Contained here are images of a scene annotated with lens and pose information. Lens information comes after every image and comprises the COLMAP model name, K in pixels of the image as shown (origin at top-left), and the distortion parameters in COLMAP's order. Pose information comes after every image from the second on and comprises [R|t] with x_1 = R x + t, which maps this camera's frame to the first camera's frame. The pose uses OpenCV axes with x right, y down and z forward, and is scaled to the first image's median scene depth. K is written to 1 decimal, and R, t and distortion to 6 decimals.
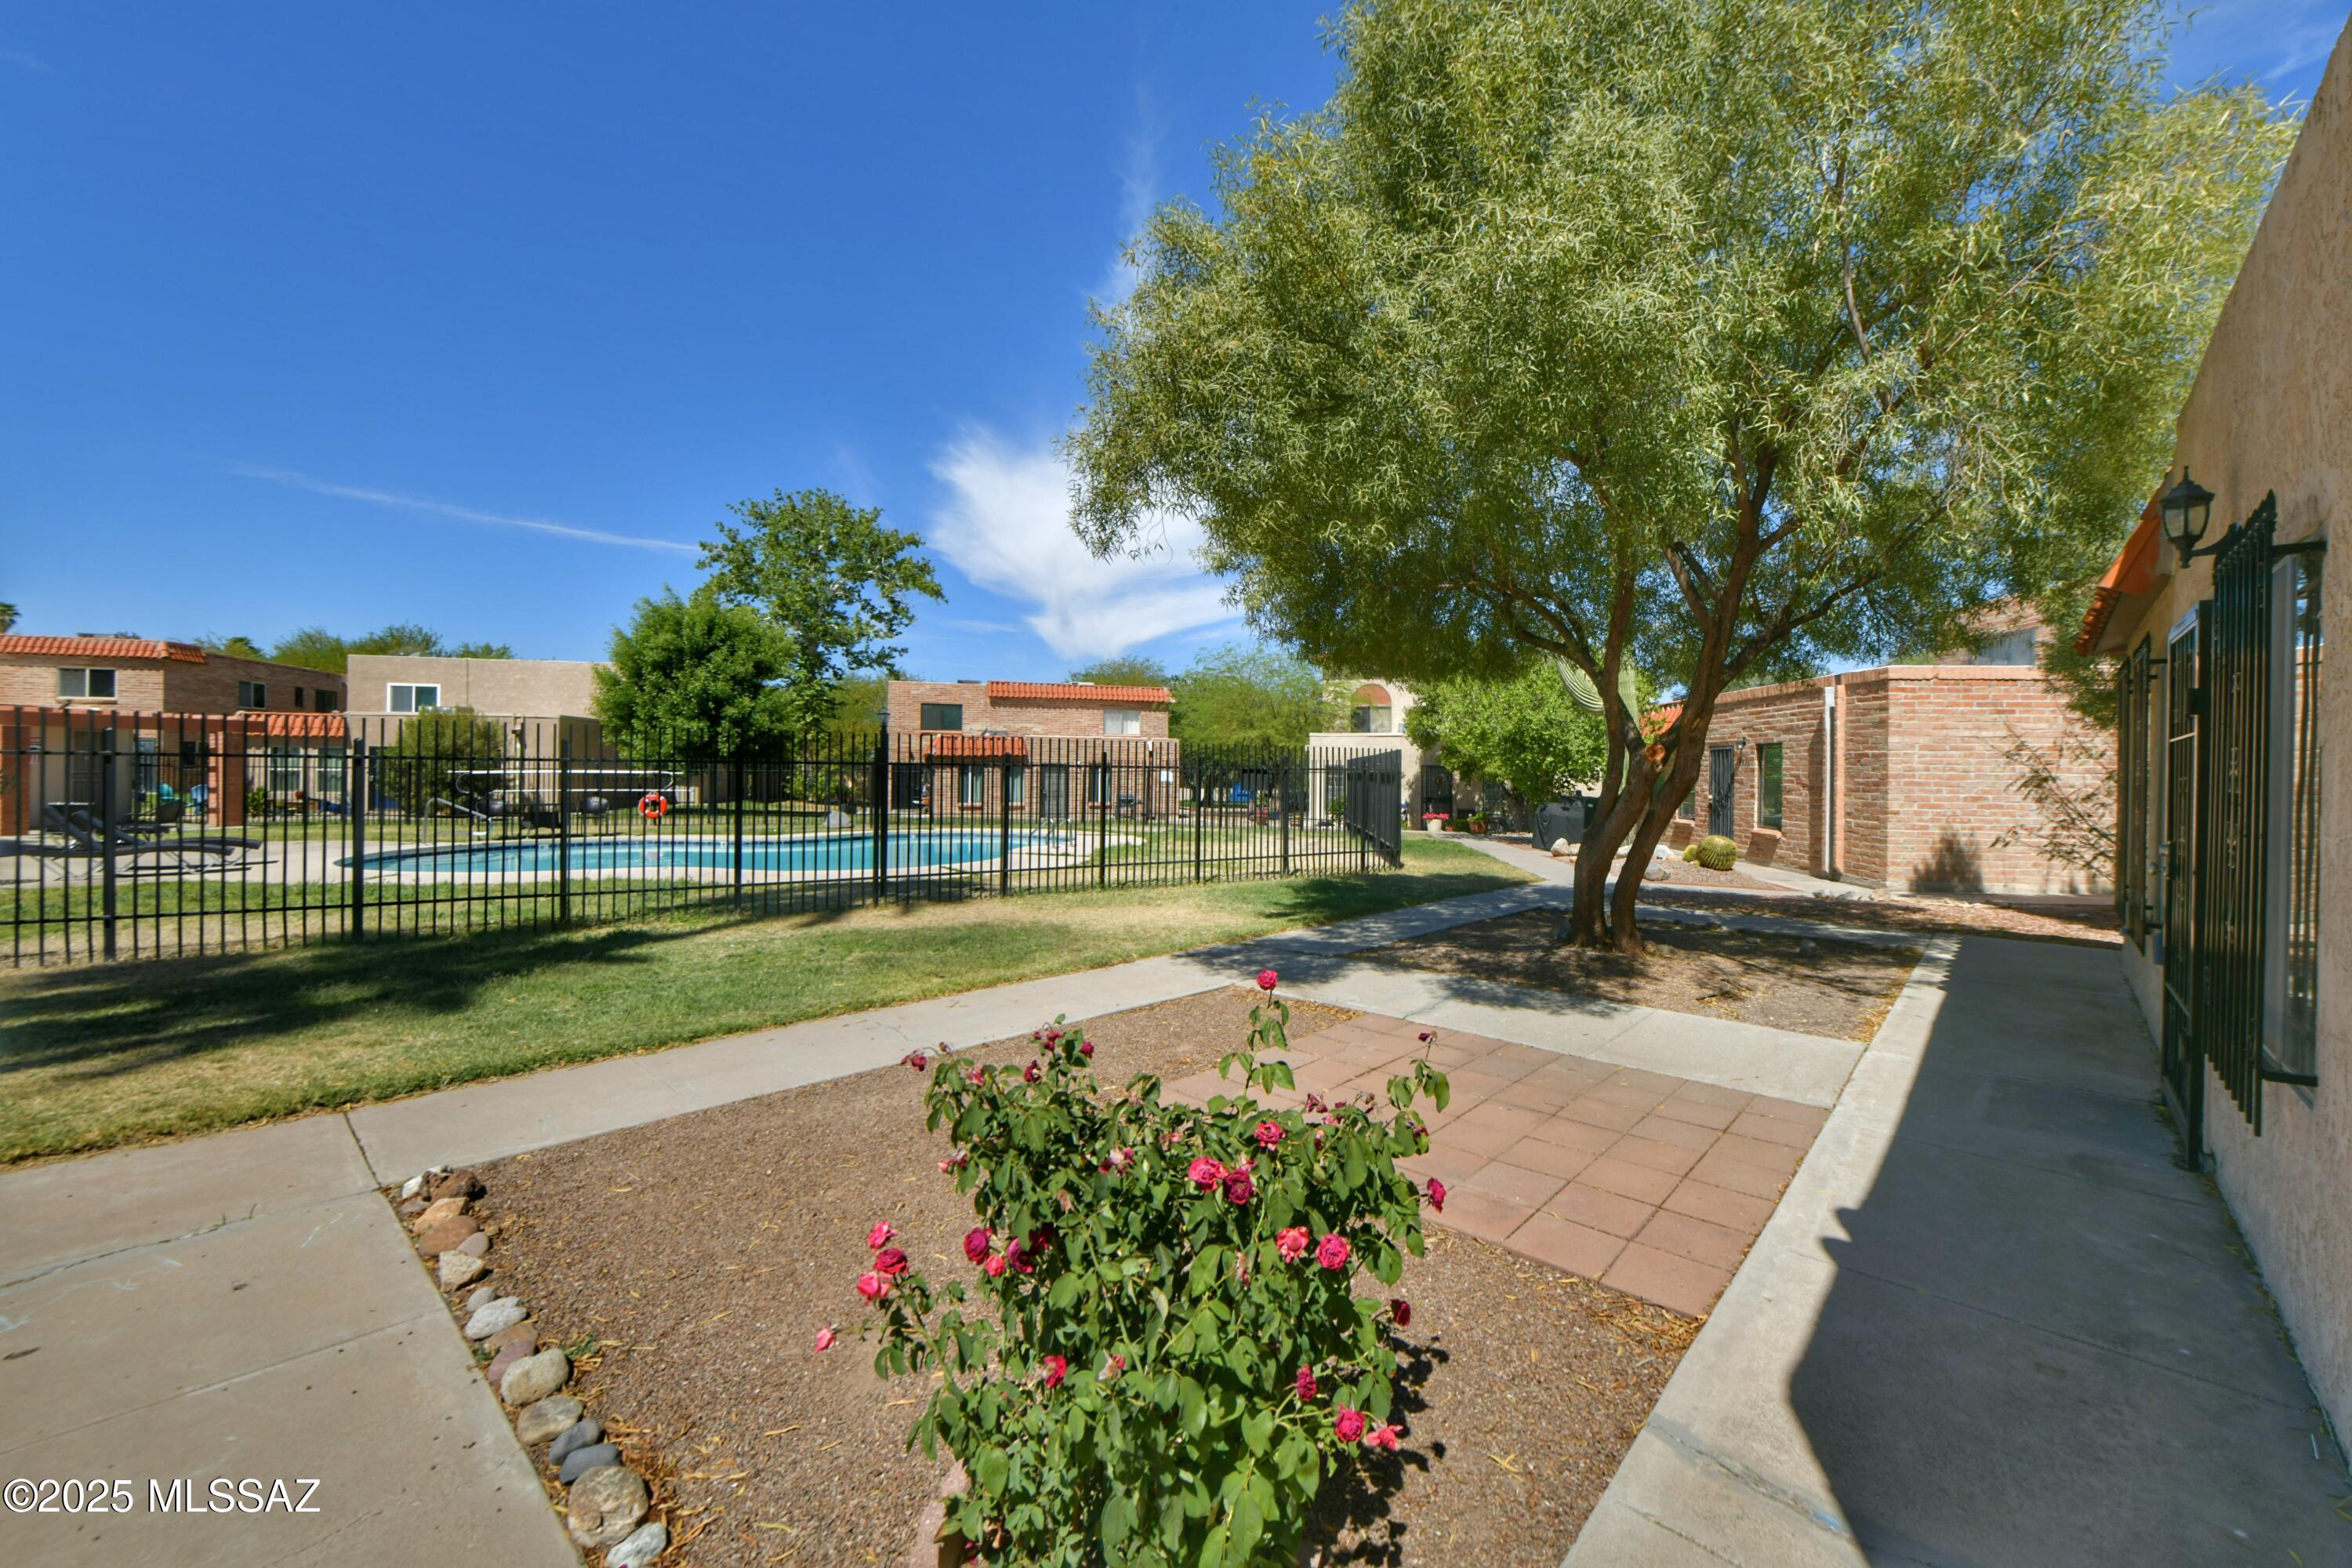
lens RADIAL K [[933.7, 0, 1182.4], [0, 933.7, 784.2], [0, 0, 1]] dist [-0.007948, -0.000291]
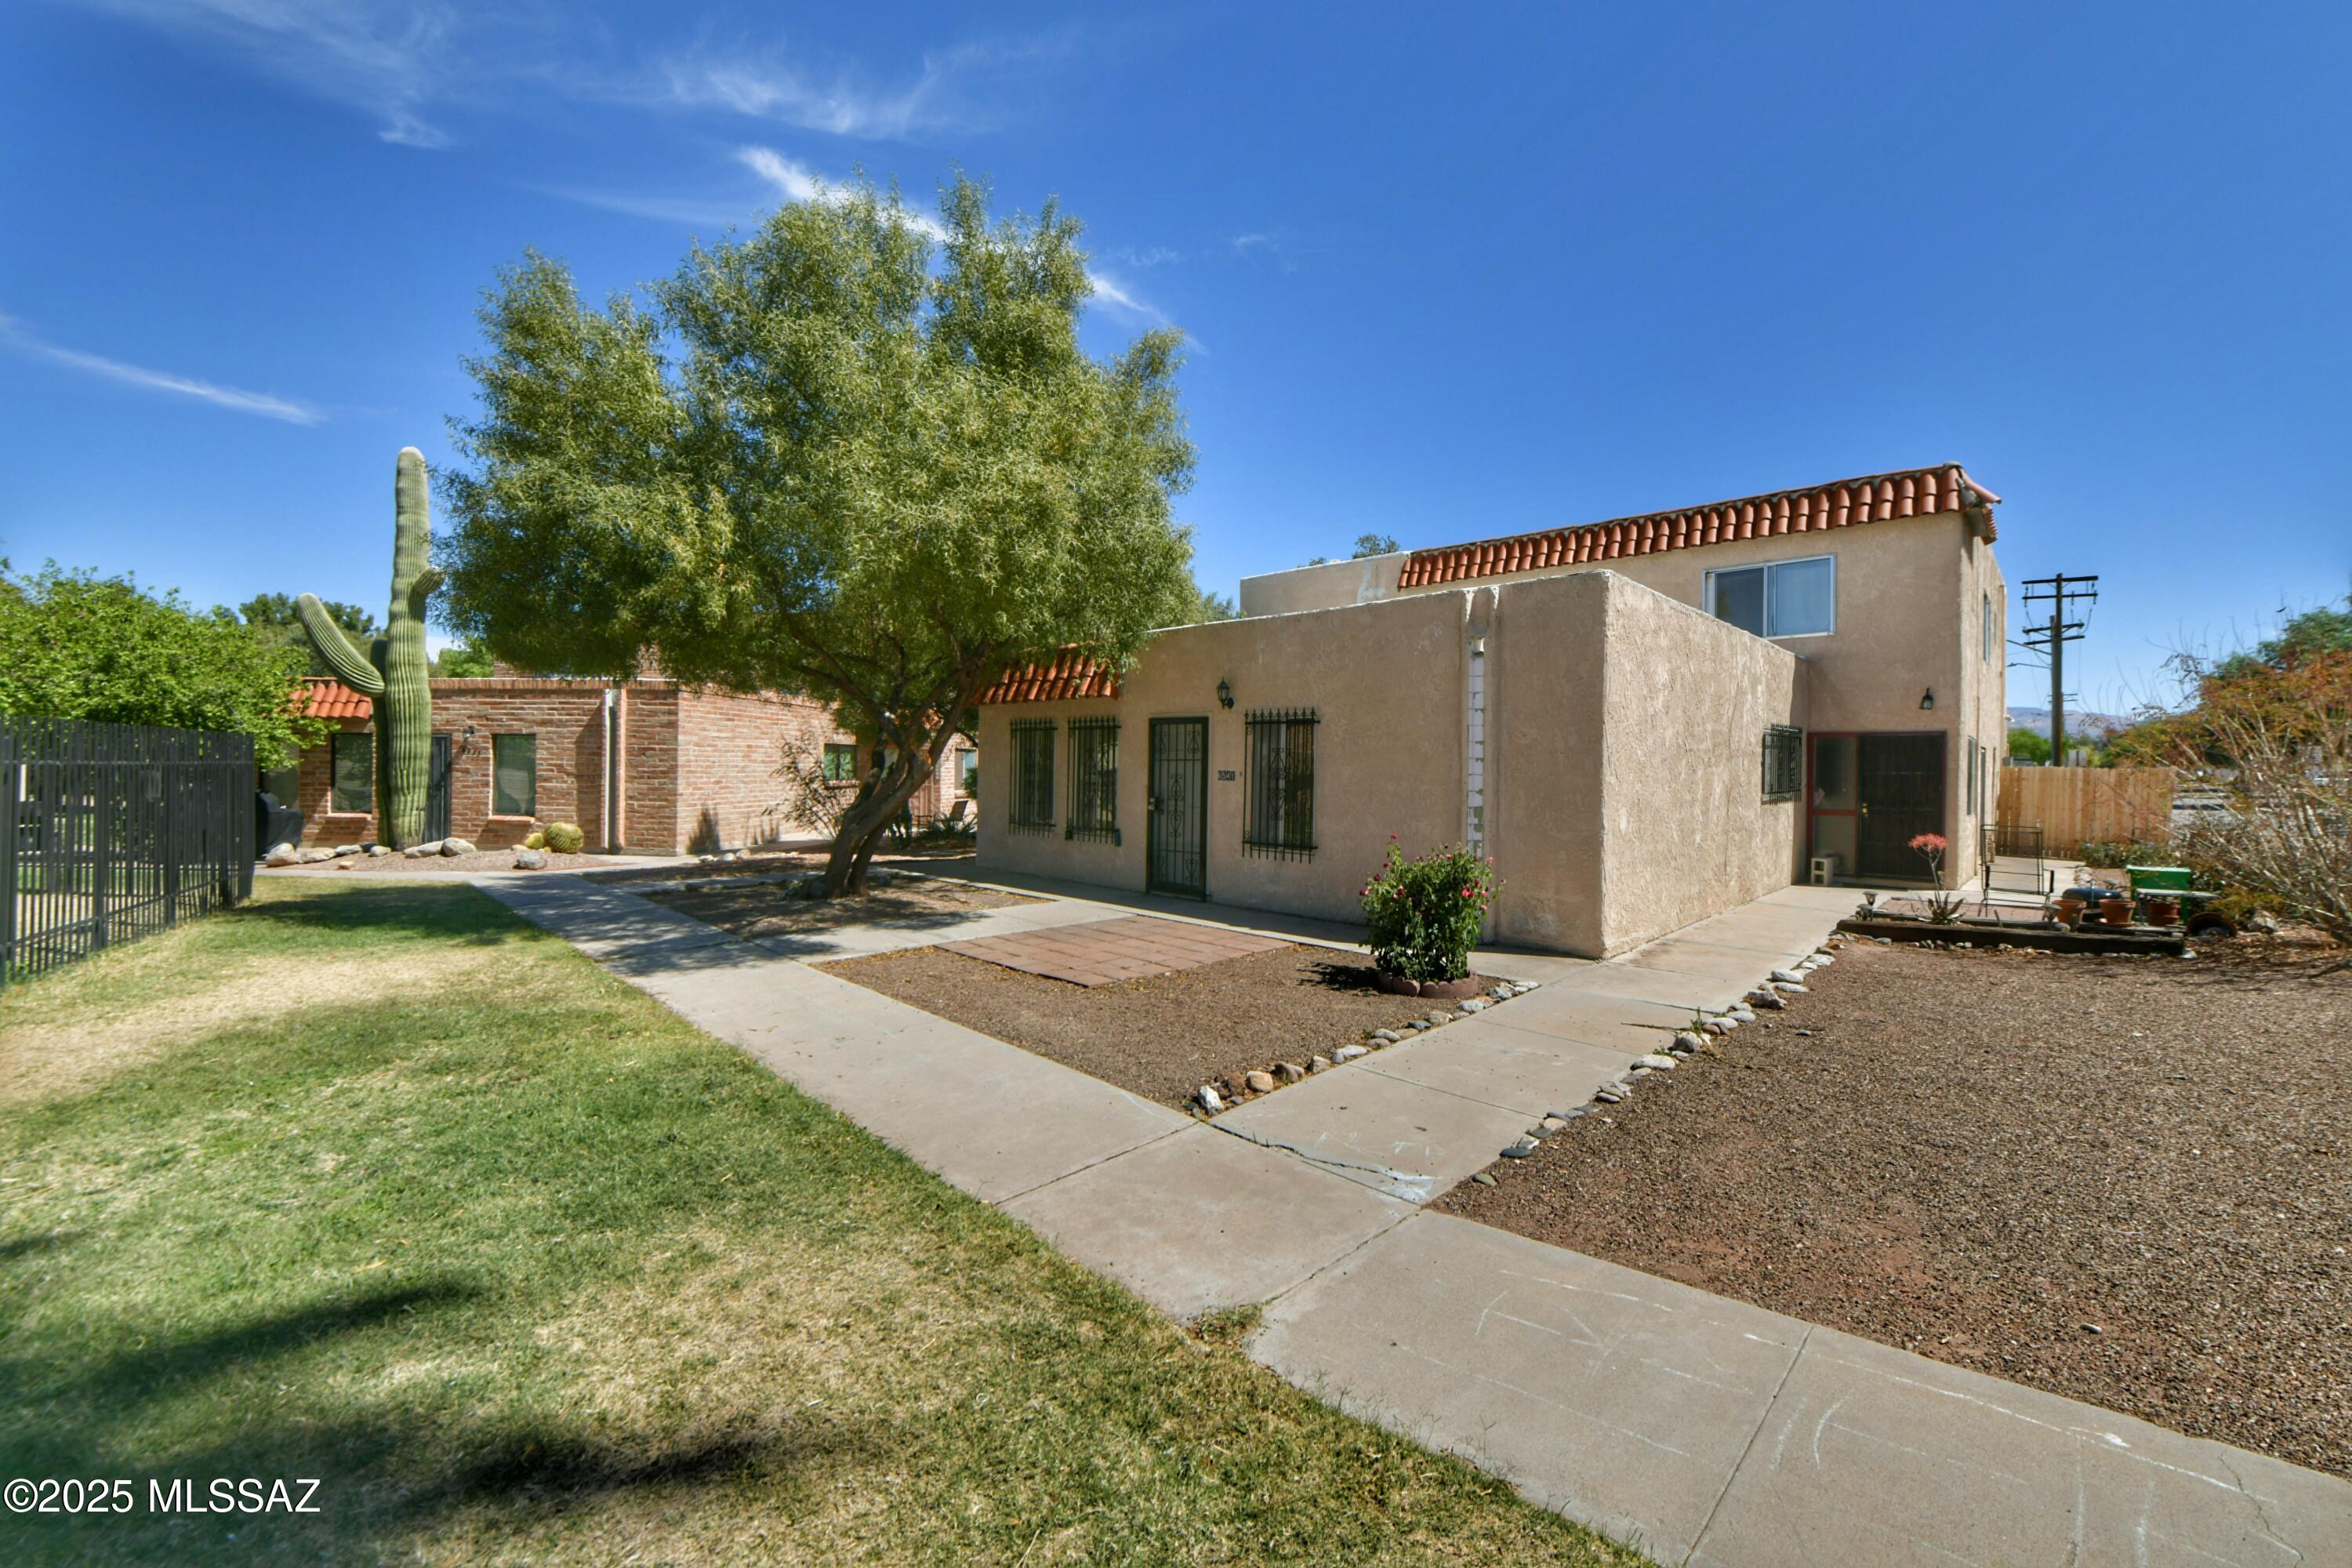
lens RADIAL K [[933.7, 0, 1235.4], [0, 933.7, 760.9], [0, 0, 1]] dist [-0.007948, -0.000291]
pose [[0.003877, -0.003012, 0.999988, -0.481595], [0.004749, 0.999984, 0.002993, -0.014848], [-0.999981, 0.004737, 0.003891, 0.211946]]
